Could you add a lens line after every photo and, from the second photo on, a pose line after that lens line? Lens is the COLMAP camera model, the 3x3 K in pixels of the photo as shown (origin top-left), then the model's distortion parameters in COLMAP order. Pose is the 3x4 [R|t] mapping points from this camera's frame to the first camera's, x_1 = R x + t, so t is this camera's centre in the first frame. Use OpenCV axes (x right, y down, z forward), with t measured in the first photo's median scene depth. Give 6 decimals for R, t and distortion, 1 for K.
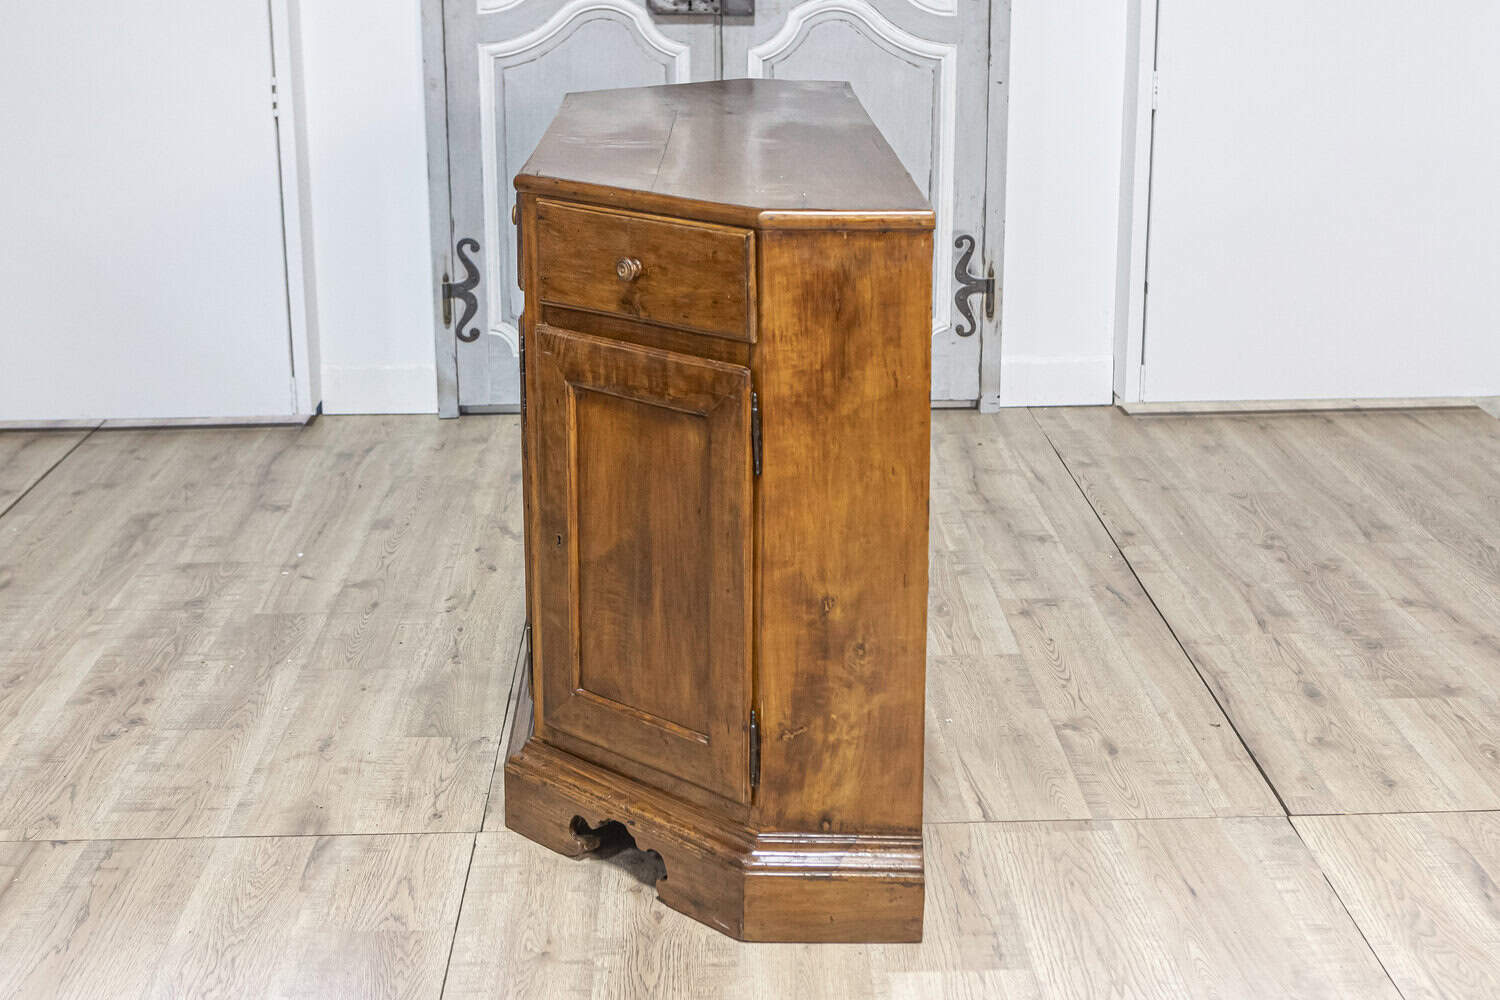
lens RADIAL K [[2114.3, 0, 791.2], [0, 2114.3, 393.3], [0, 0, 1]] dist [-0.019320, 0.019454]
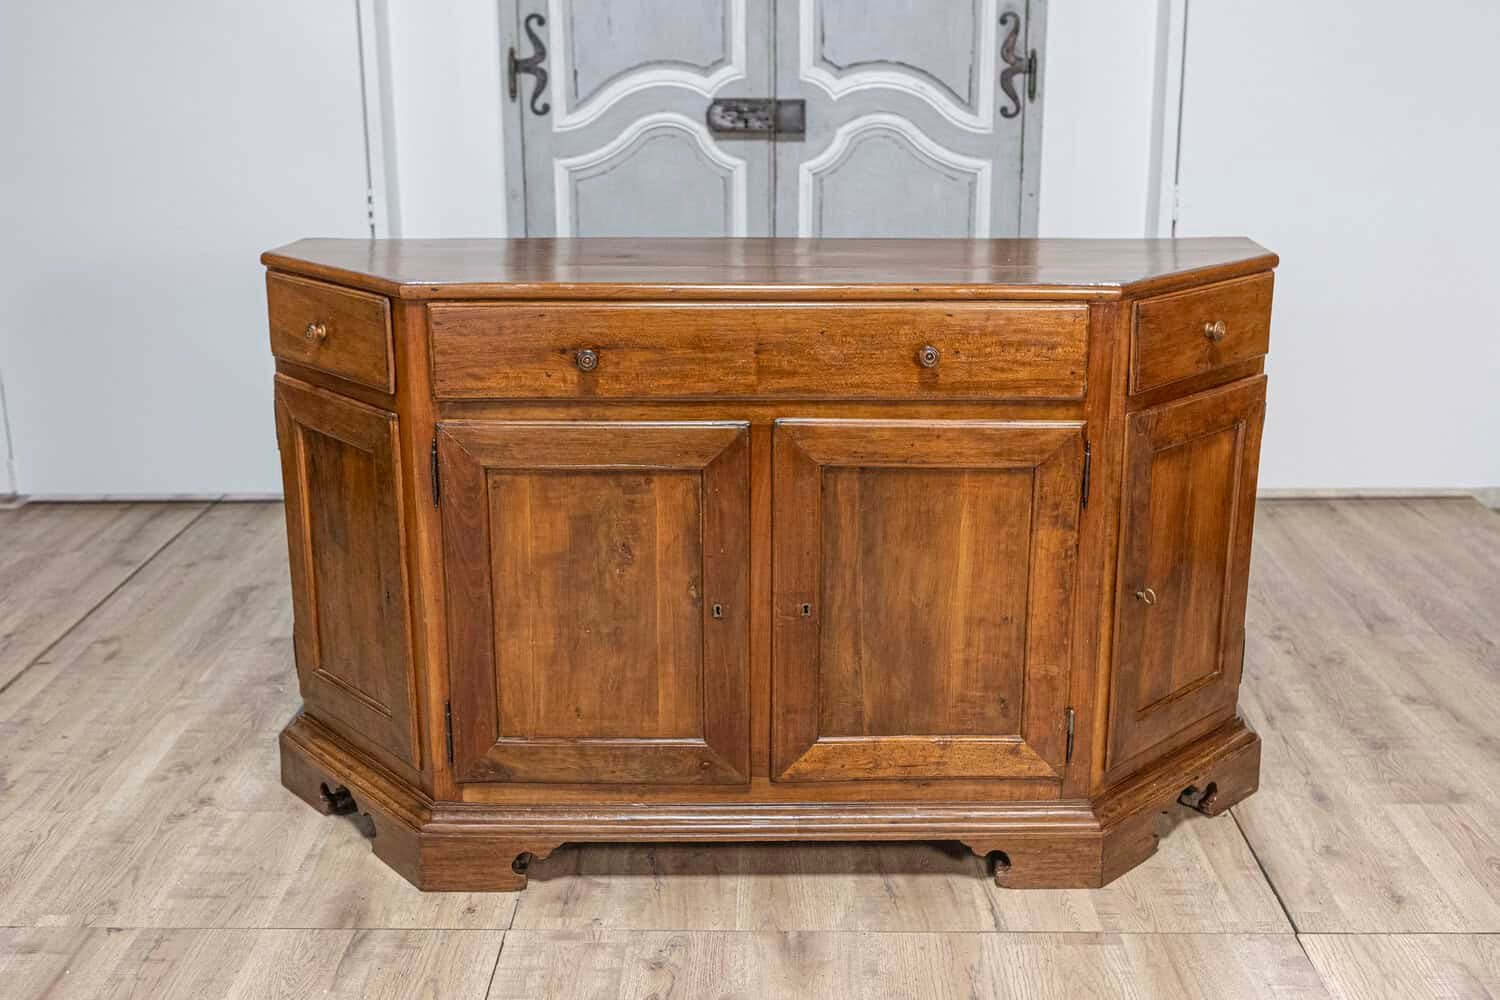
lens RADIAL K [[1721.2, 0, 755.6], [0, 1721.2, 497.1], [0, 0, 1]] dist [-0.020123, 0.015139]
pose [[0.997875, 0.013418, -0.063766, 0.021972], [-0.010900, 0.999153, 0.039684, -0.035328], [0.064245, -0.038905, 0.997176, 0.145726]]
